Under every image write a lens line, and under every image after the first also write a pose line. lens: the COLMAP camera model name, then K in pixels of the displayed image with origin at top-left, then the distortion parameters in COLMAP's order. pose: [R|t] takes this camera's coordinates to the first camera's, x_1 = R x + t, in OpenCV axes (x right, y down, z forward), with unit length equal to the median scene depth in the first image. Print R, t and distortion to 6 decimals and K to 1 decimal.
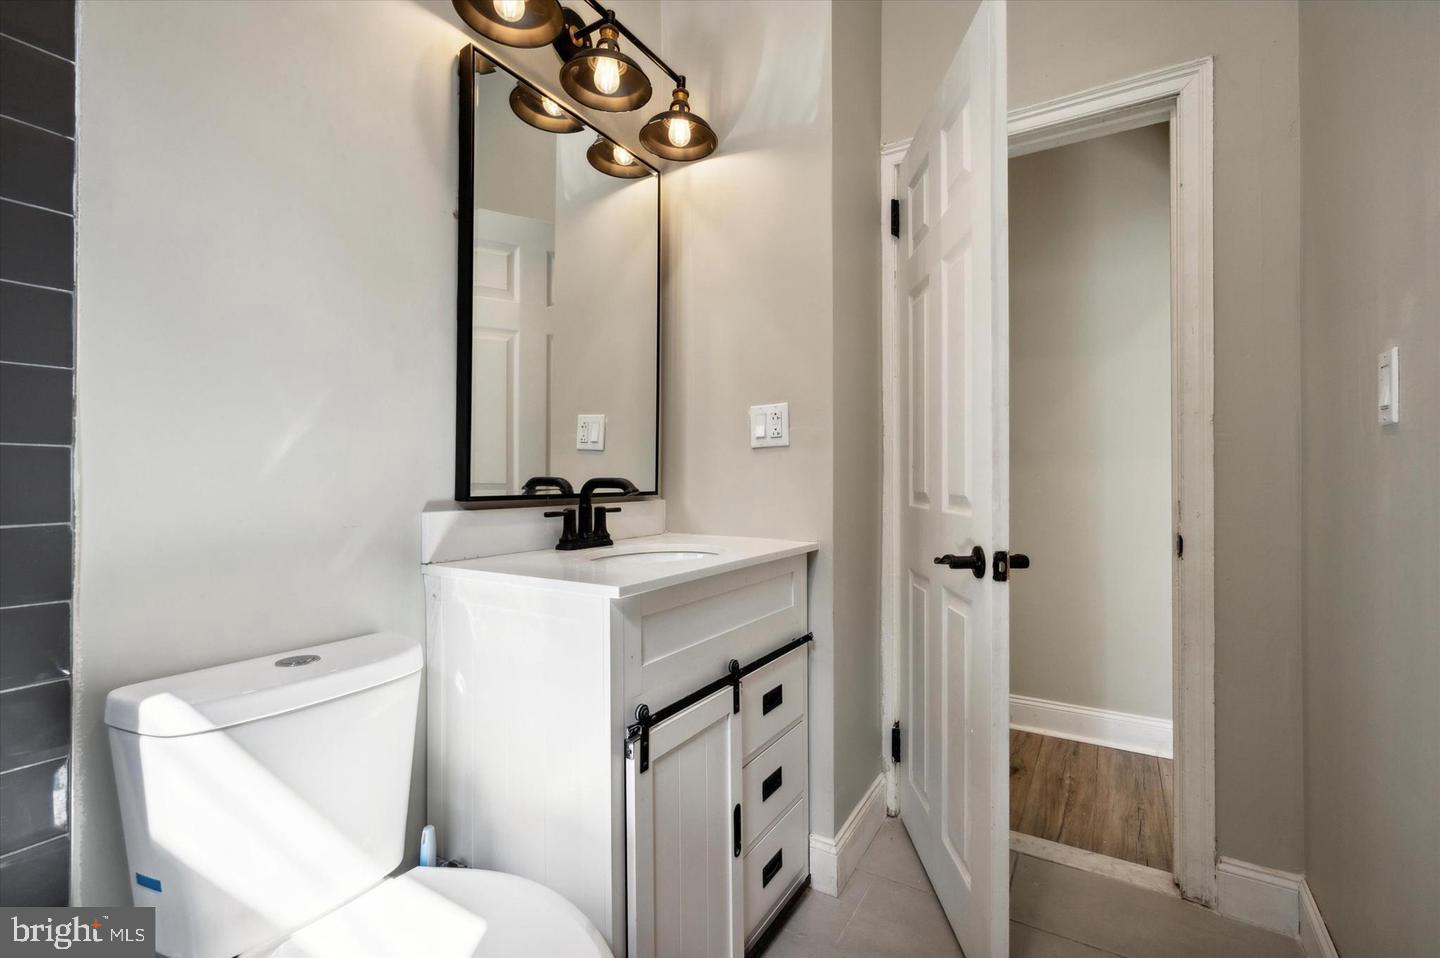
lens RADIAL K [[635.3, 0, 724.5], [0, 635.3, 478.5], [0, 0, 1]] dist [-0.000588, -0.000014]
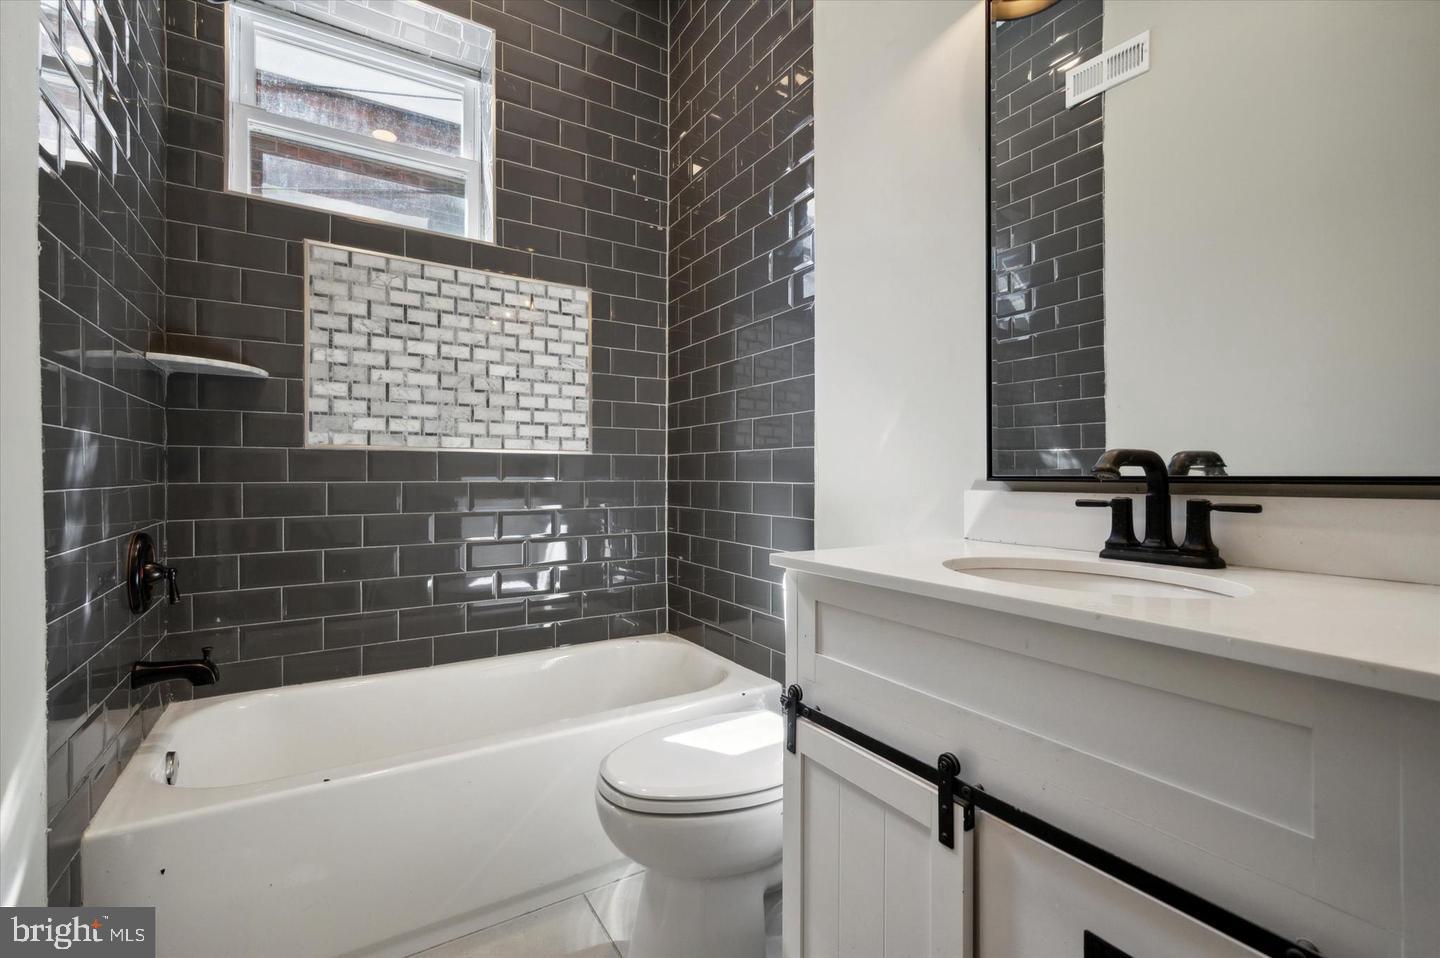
lens RADIAL K [[635.3, 0, 724.5], [0, 635.3, 478.5], [0, 0, 1]] dist [-0.000588, -0.000014]
pose [[-0.458934, -0.001771, -0.888468, 0.607439], [-0.007840, 0.999967, 0.002056, 0.032238], [0.888436, 0.007909, -0.458933, 1.047816]]
